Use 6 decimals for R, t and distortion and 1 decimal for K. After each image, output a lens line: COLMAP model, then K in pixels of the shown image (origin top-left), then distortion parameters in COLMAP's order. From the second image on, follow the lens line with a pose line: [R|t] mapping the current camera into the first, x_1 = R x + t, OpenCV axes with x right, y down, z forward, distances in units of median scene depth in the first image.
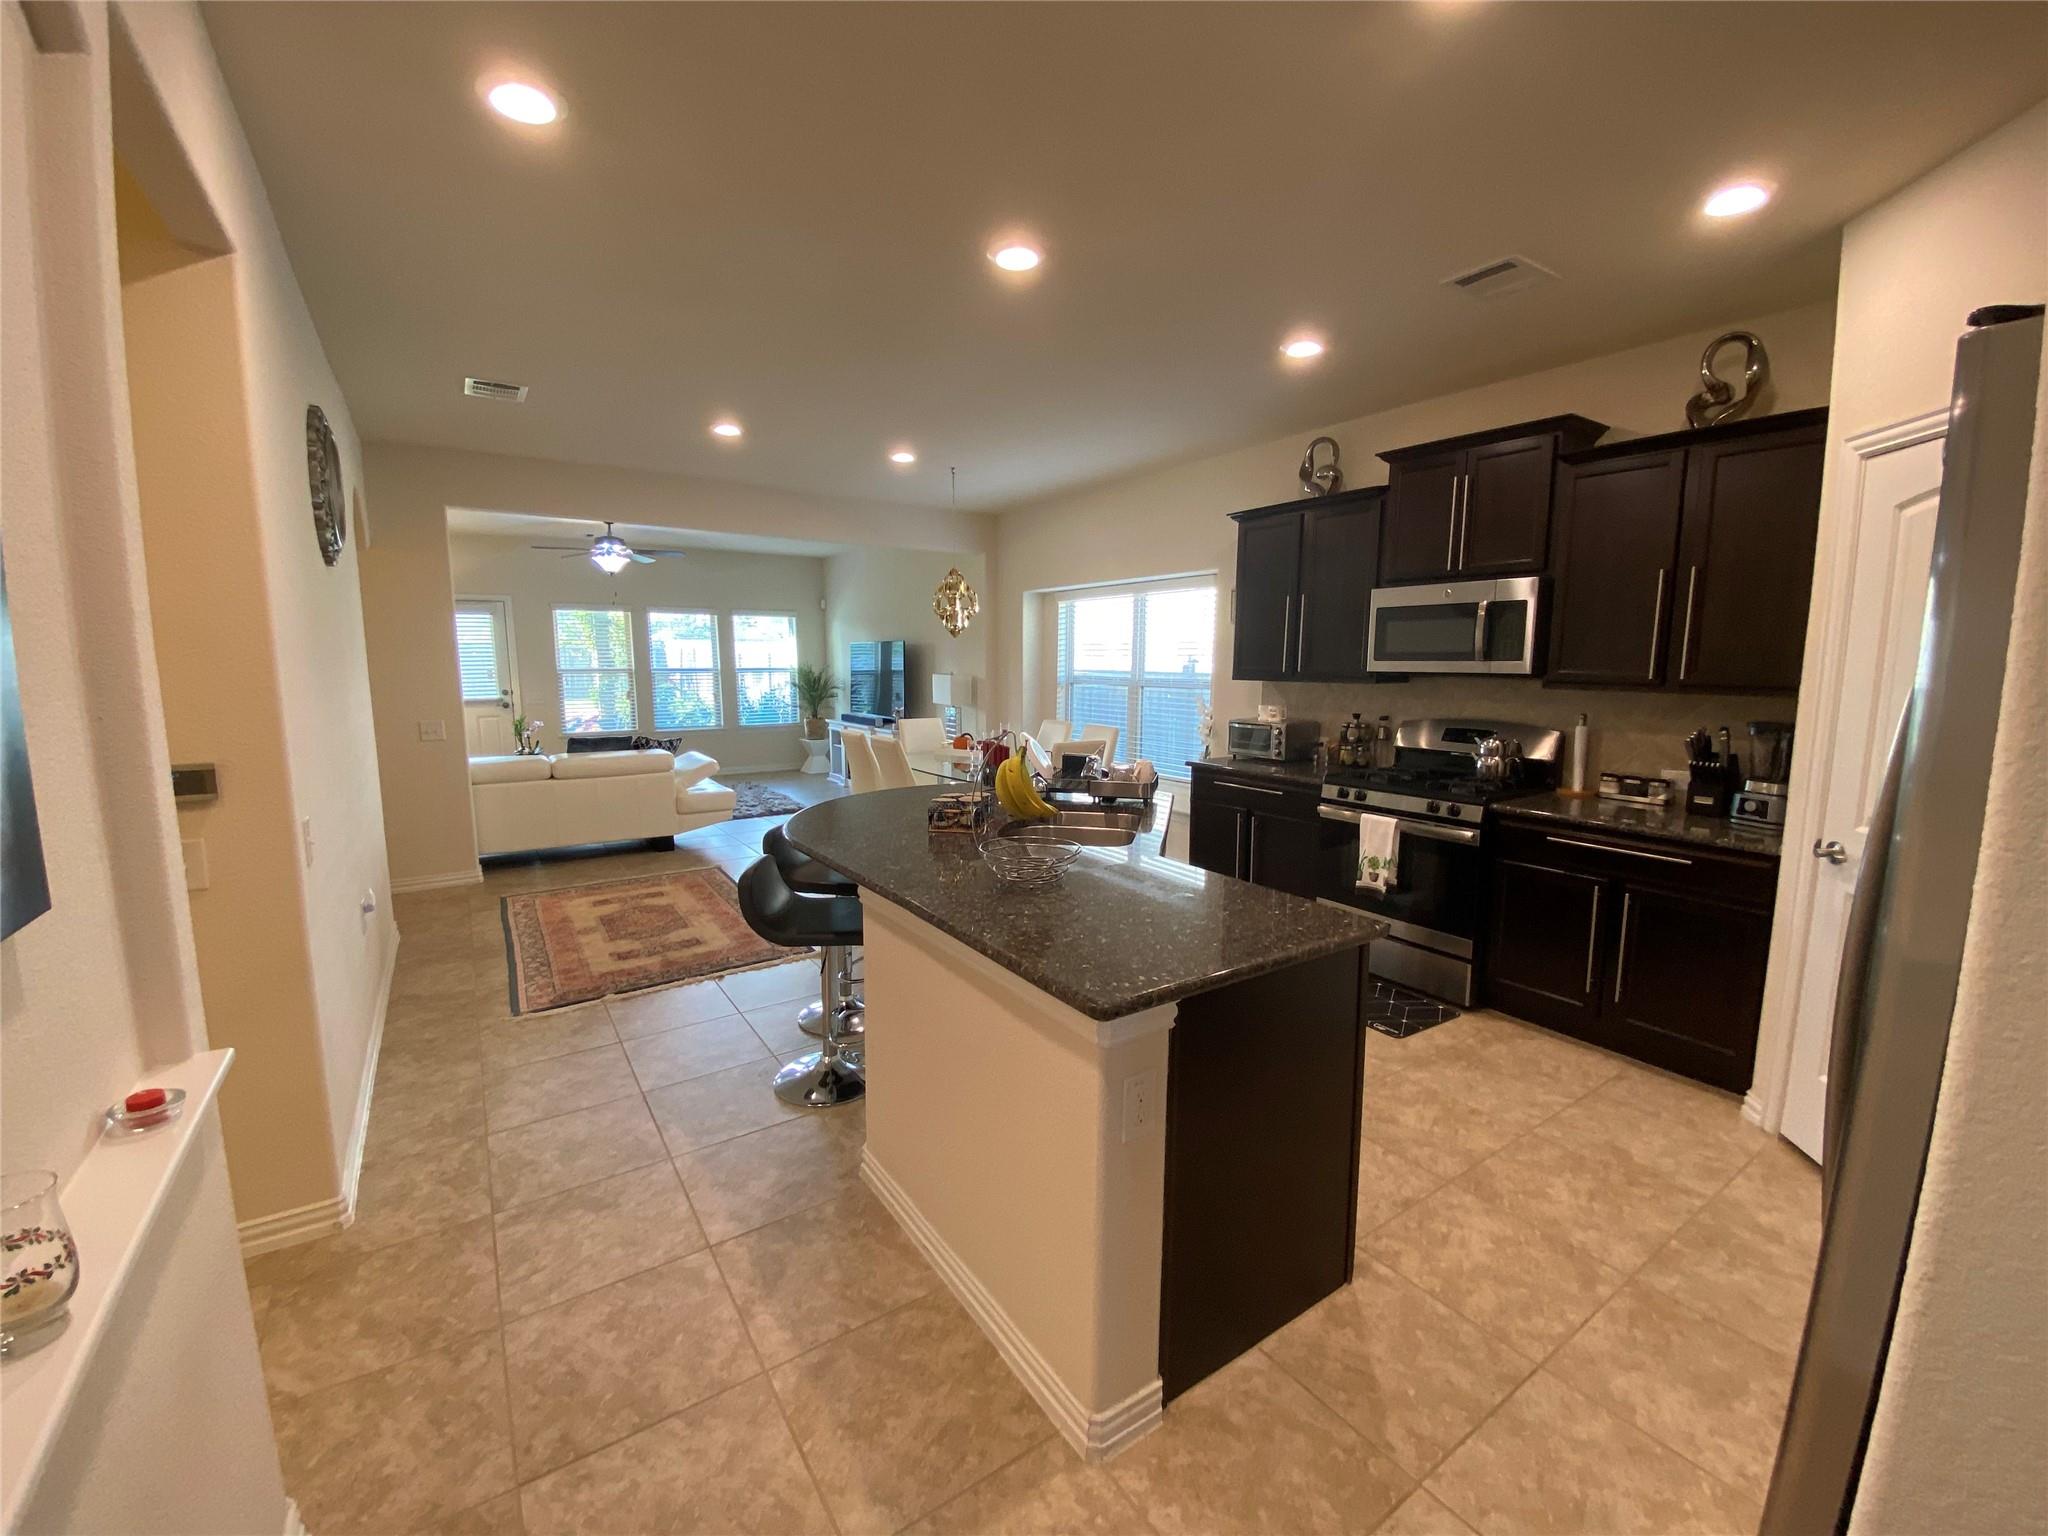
lens RADIAL K [[830.9, 0, 1010.8], [0, 830.9, 760.5], [0, 0, 1]] dist [0.026550, -0.023406]
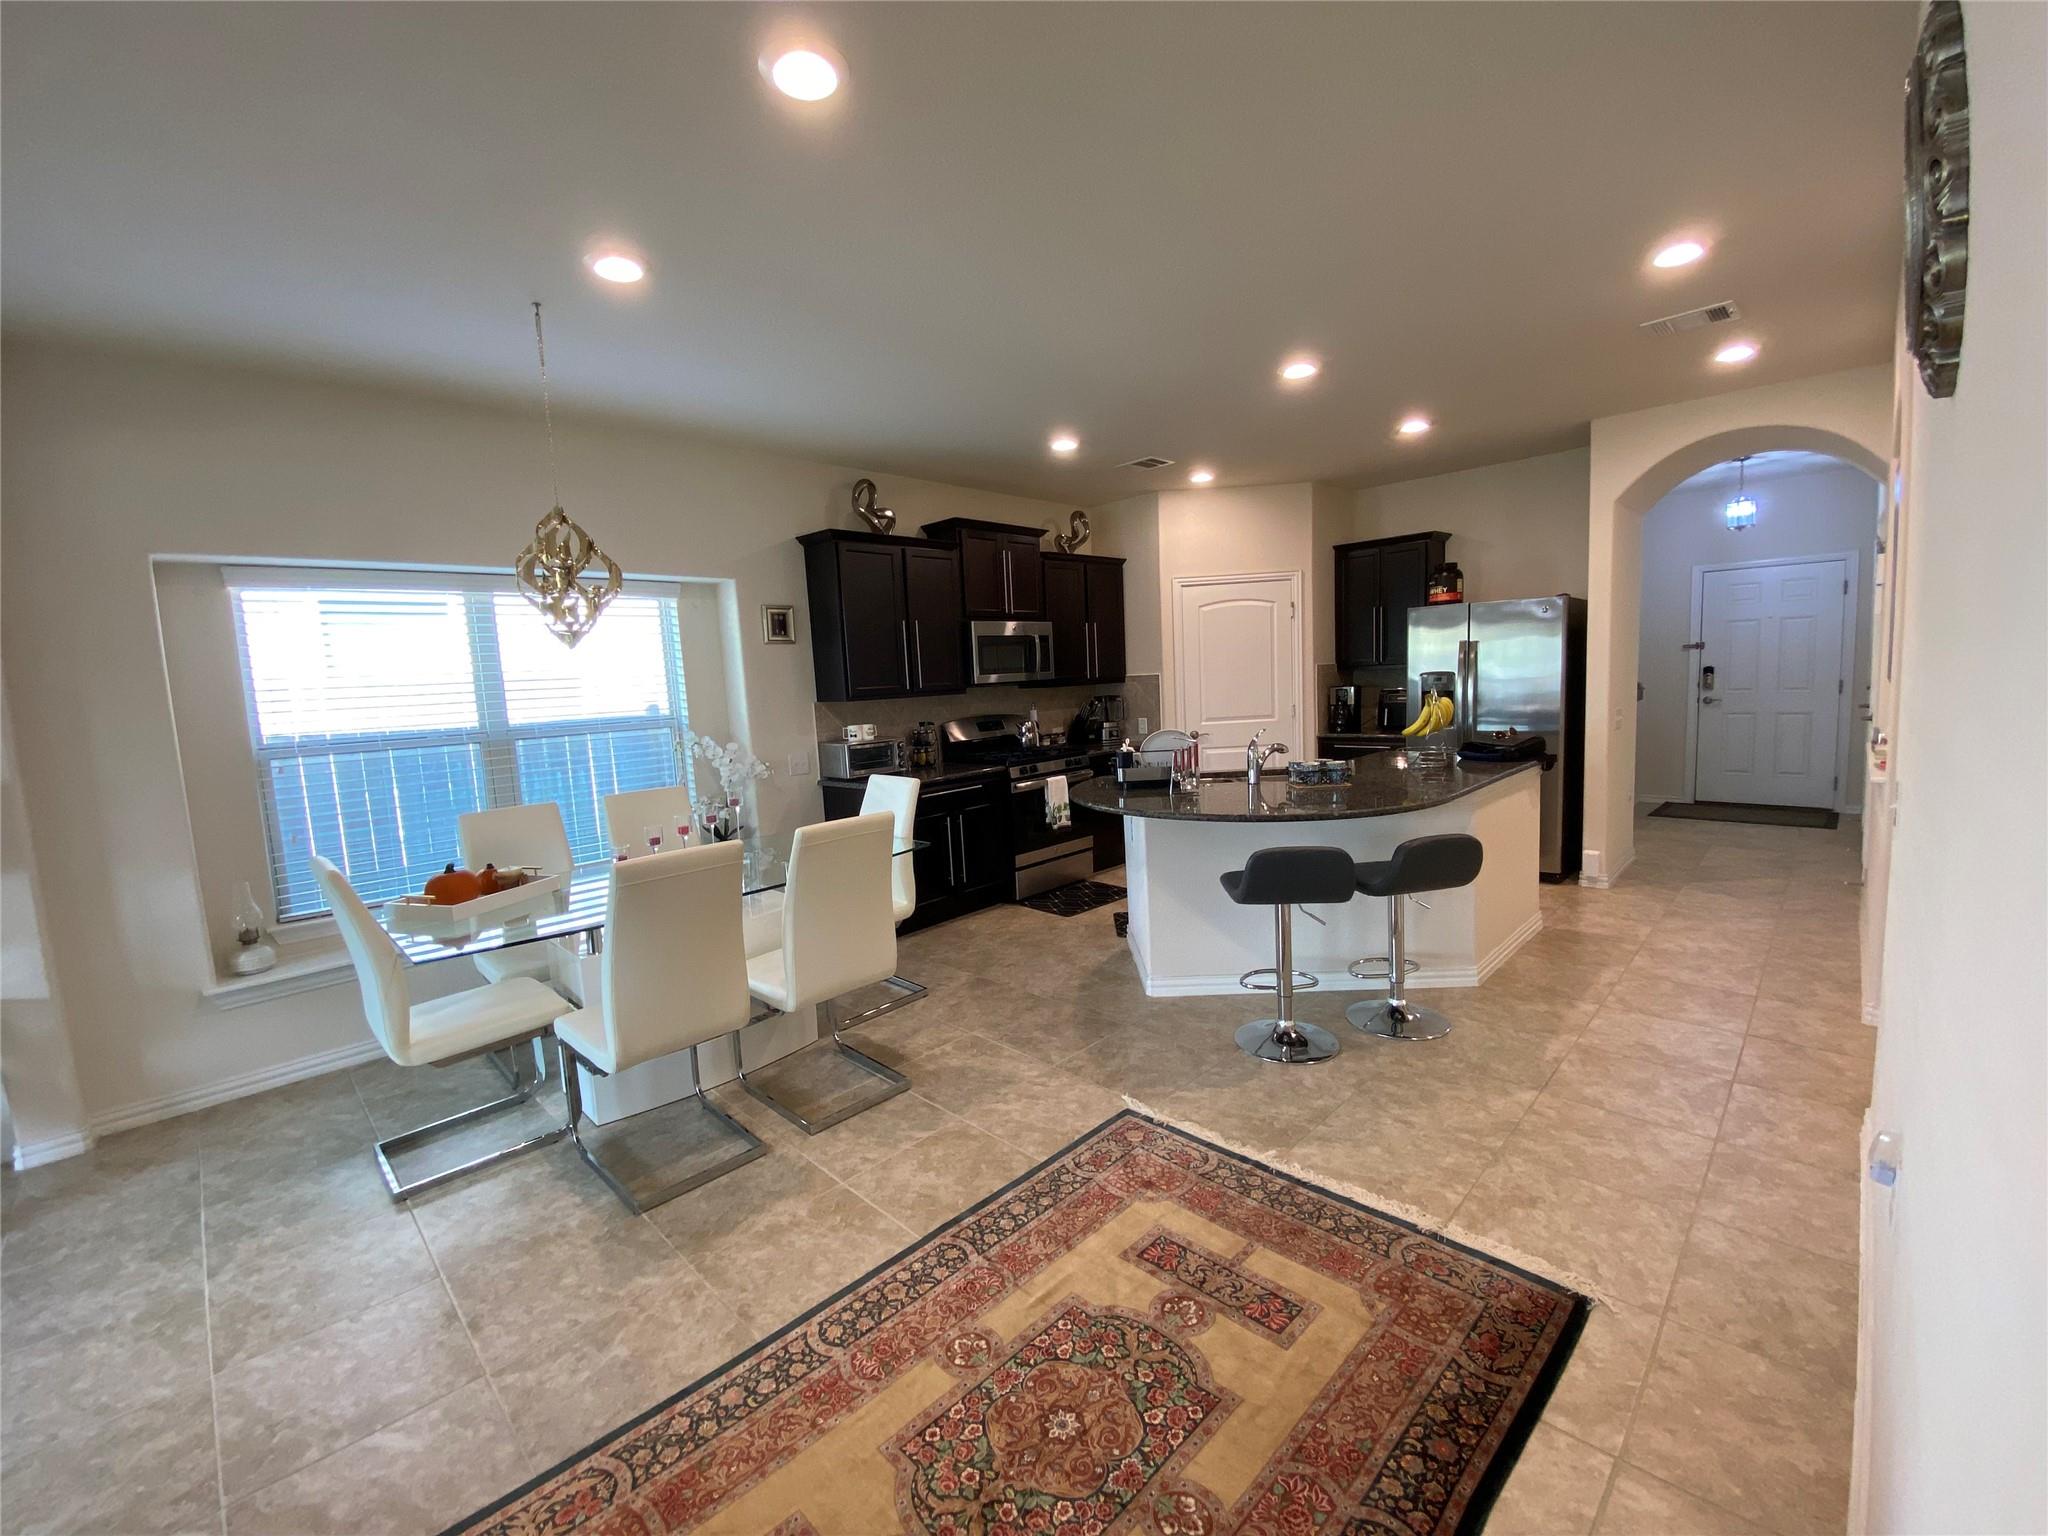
lens RADIAL K [[830.9, 0, 1010.8], [0, 830.9, 760.5], [0, 0, 1]] dist [0.026550, -0.023406]
pose [[-0.193622, -0.097349, 0.976234, -0.855604], [0.168875, 0.976905, 0.130910, -0.147325], [-0.966432, 0.190209, -0.172711, 1.172164]]
